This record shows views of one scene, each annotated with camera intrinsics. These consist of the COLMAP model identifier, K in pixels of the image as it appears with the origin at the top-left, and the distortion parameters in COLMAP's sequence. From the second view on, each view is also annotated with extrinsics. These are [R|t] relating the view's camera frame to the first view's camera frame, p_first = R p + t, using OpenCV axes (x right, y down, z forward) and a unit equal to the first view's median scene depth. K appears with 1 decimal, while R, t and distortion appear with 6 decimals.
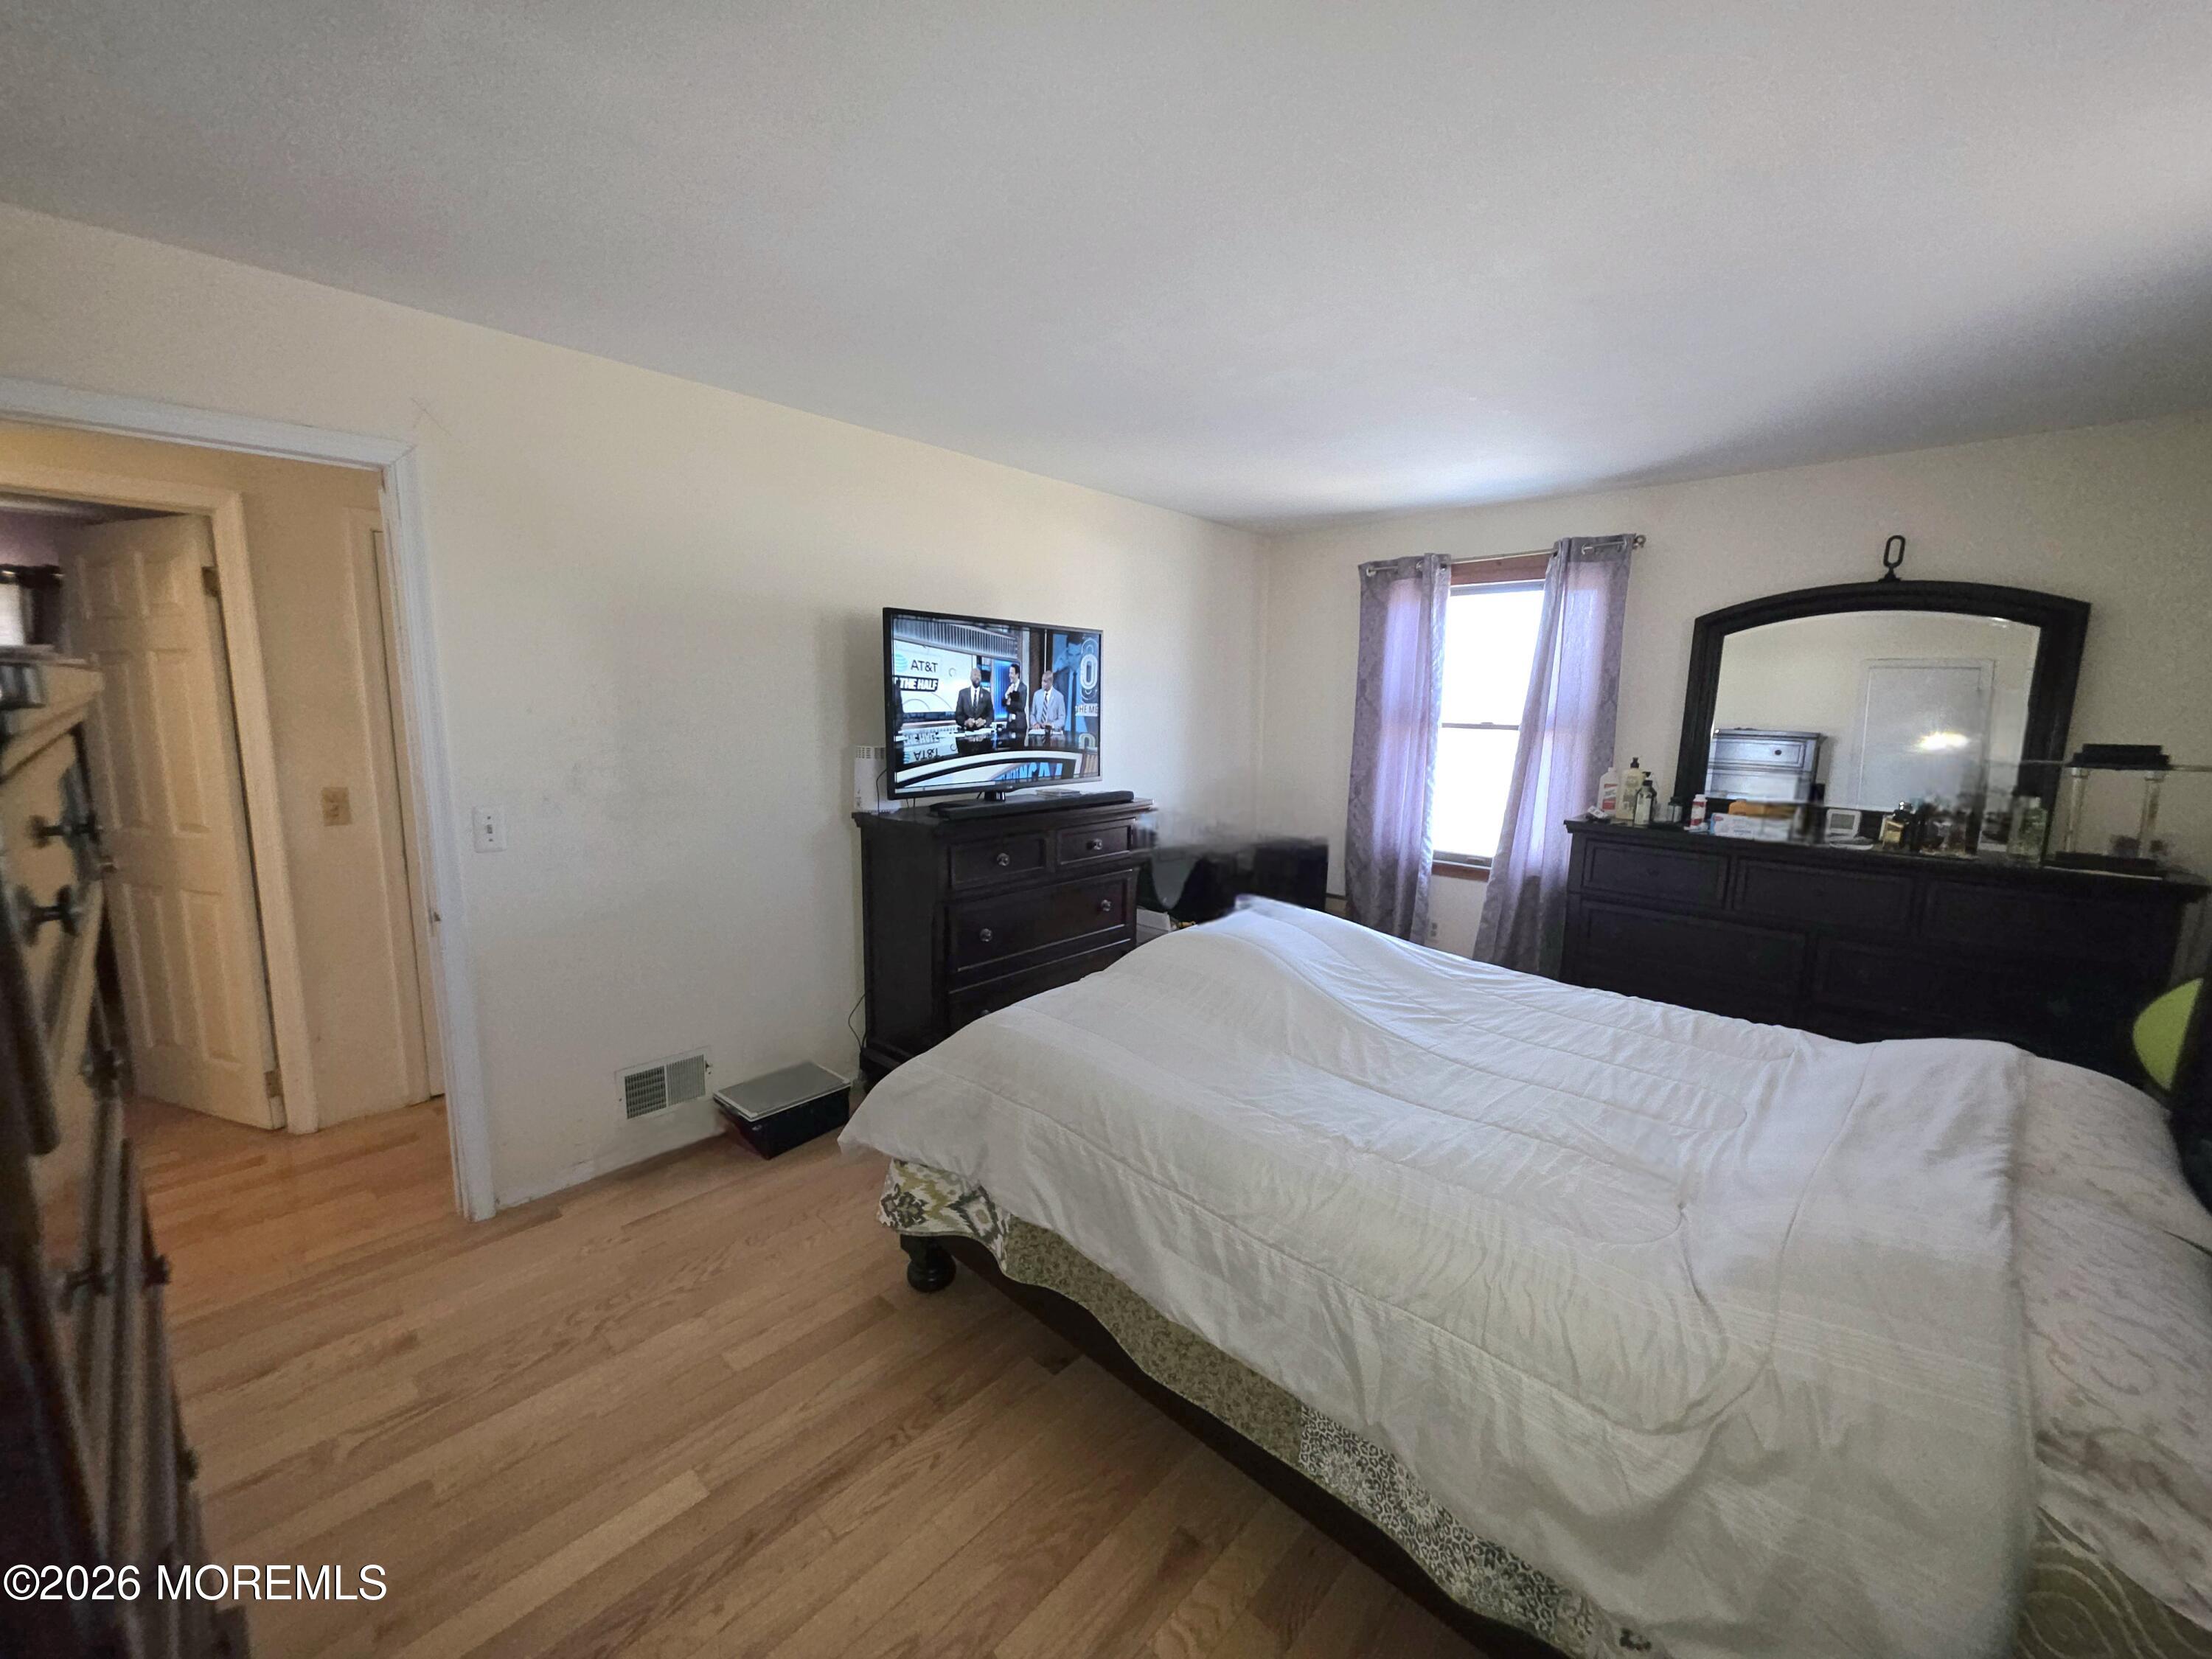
lens RADIAL K [[882.7, 0, 1097.4], [0, 882.7, 828.4], [0, 0, 1]] dist [0.004201, -0.000139]
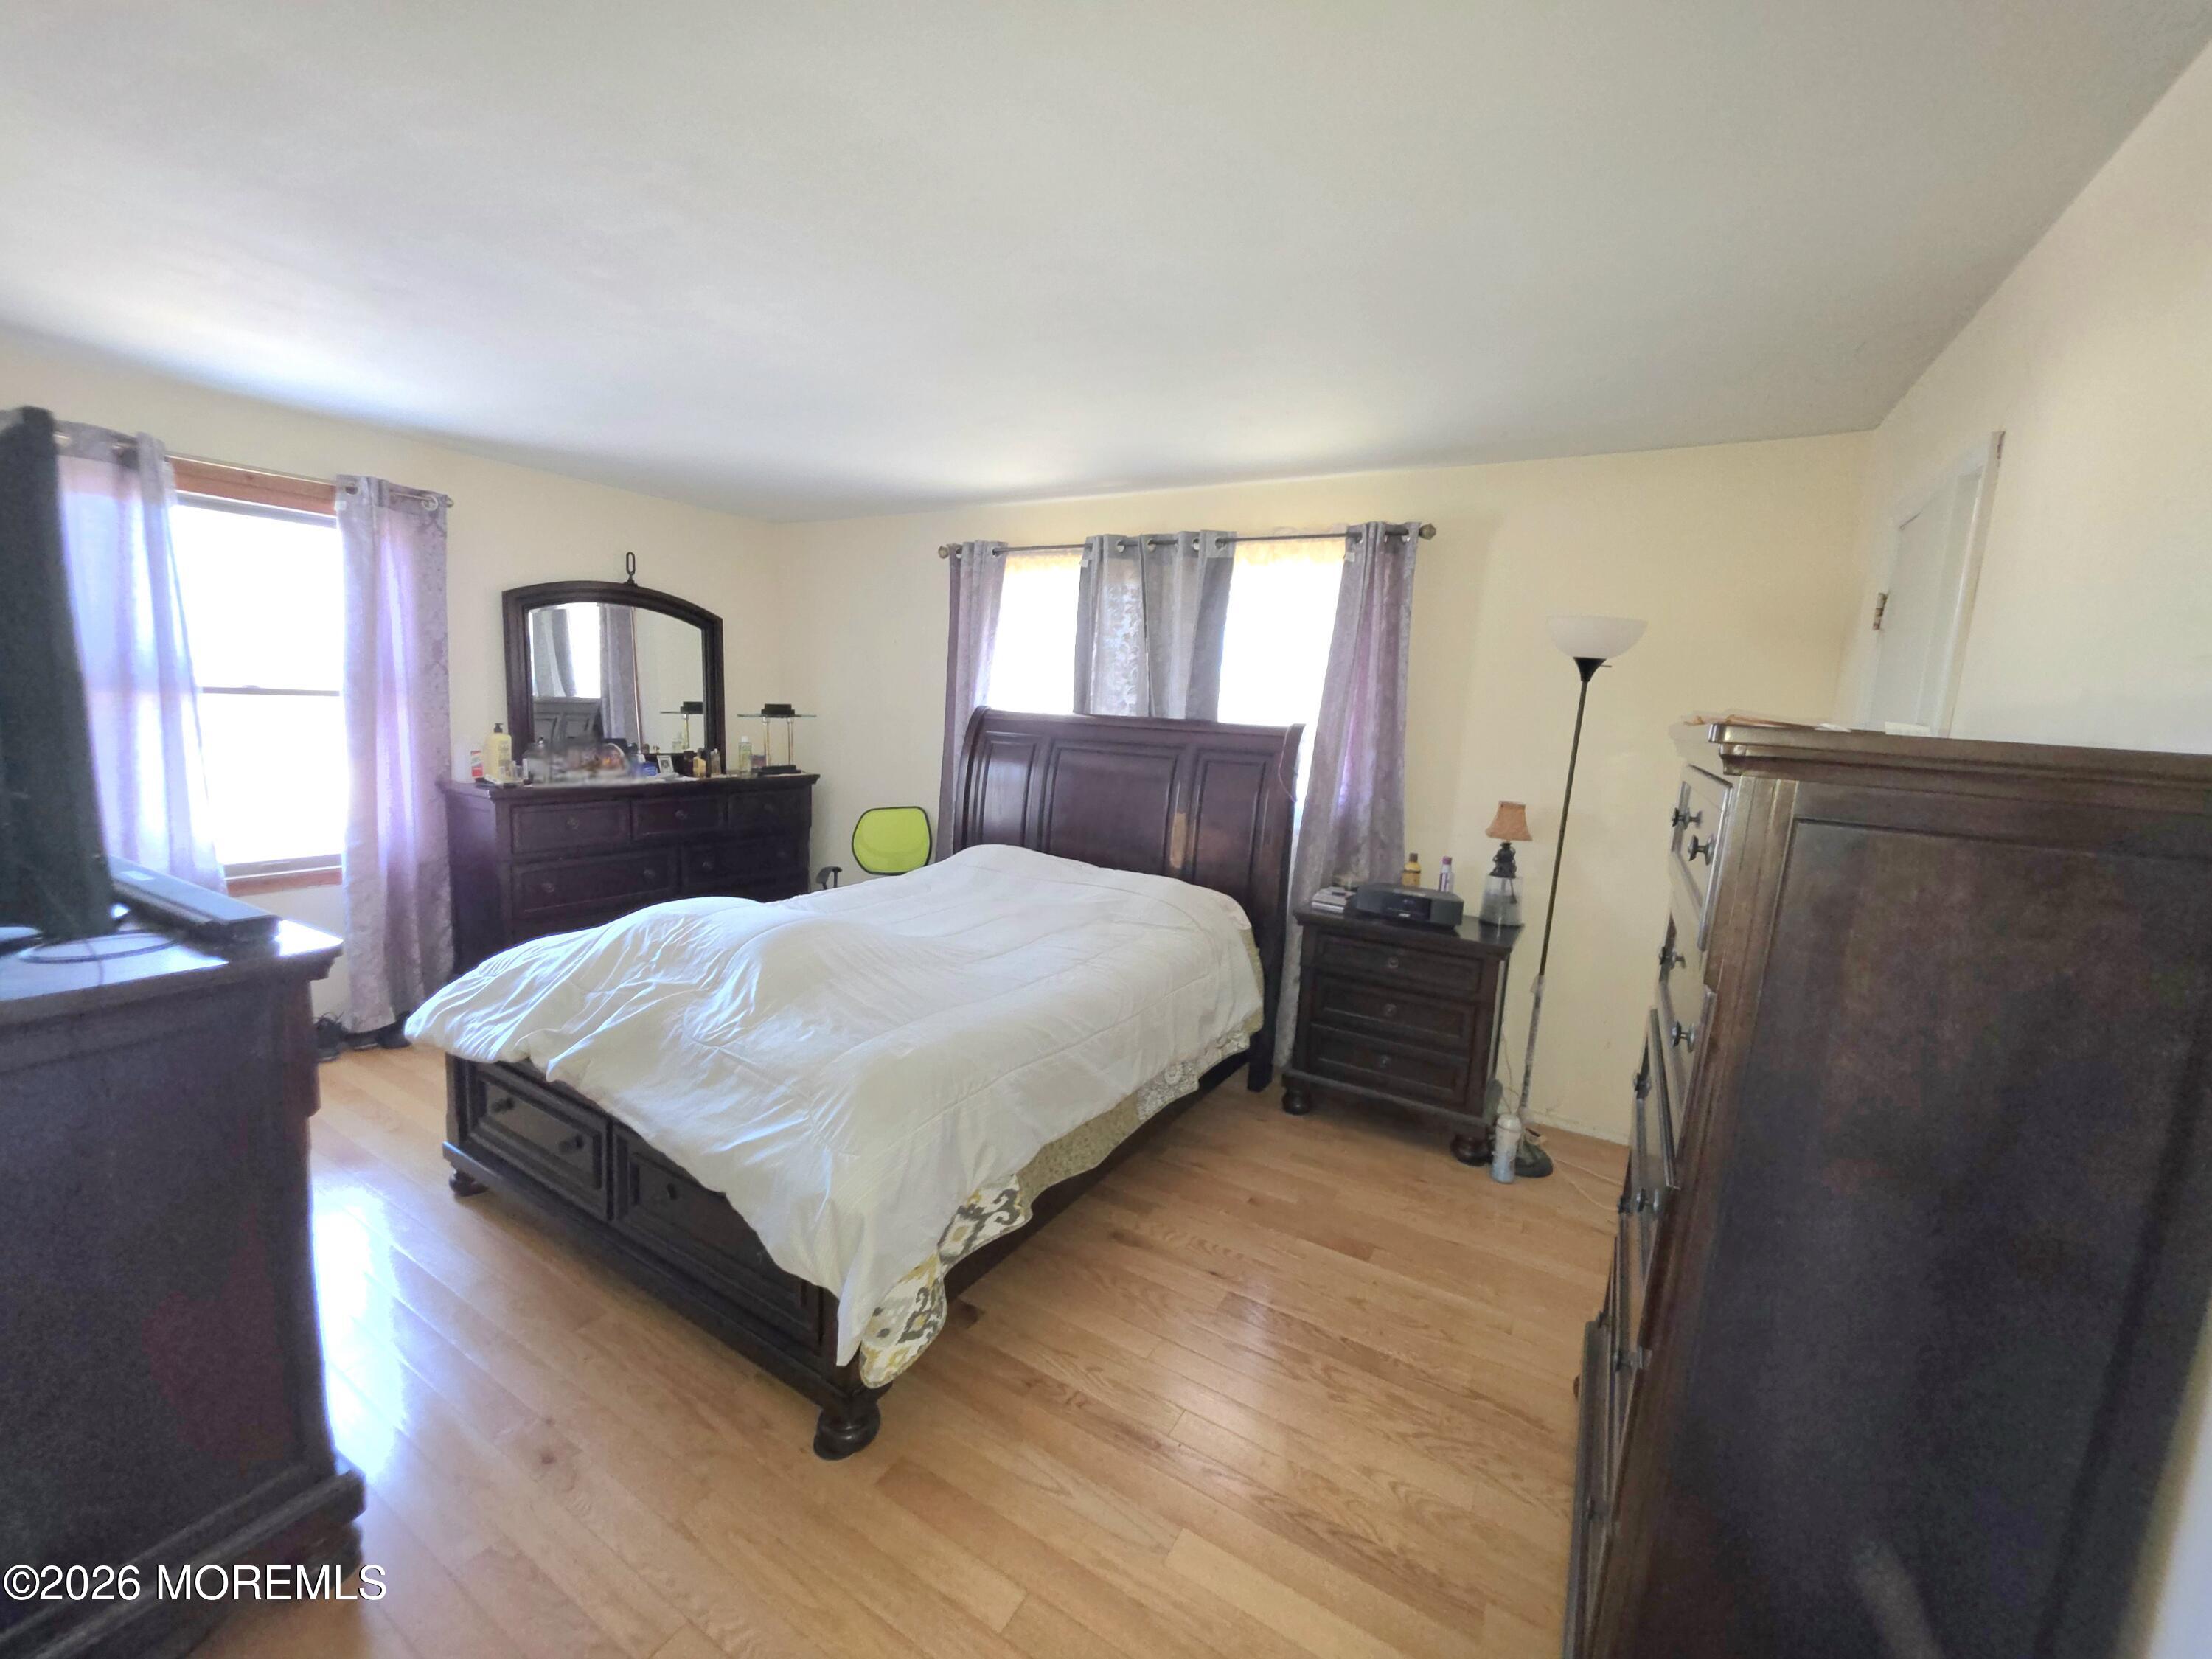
lens RADIAL K [[882.7, 0, 1097.9], [0, 882.7, 830.3], [0, 0, 1]] dist [0.004201, -0.000139]
pose [[-0.208082, -0.167835, 0.963604, -0.638256], [0.092899, 0.977324, 0.190285, -0.103327], [-0.973690, 0.129113, -0.187772, 0.608554]]
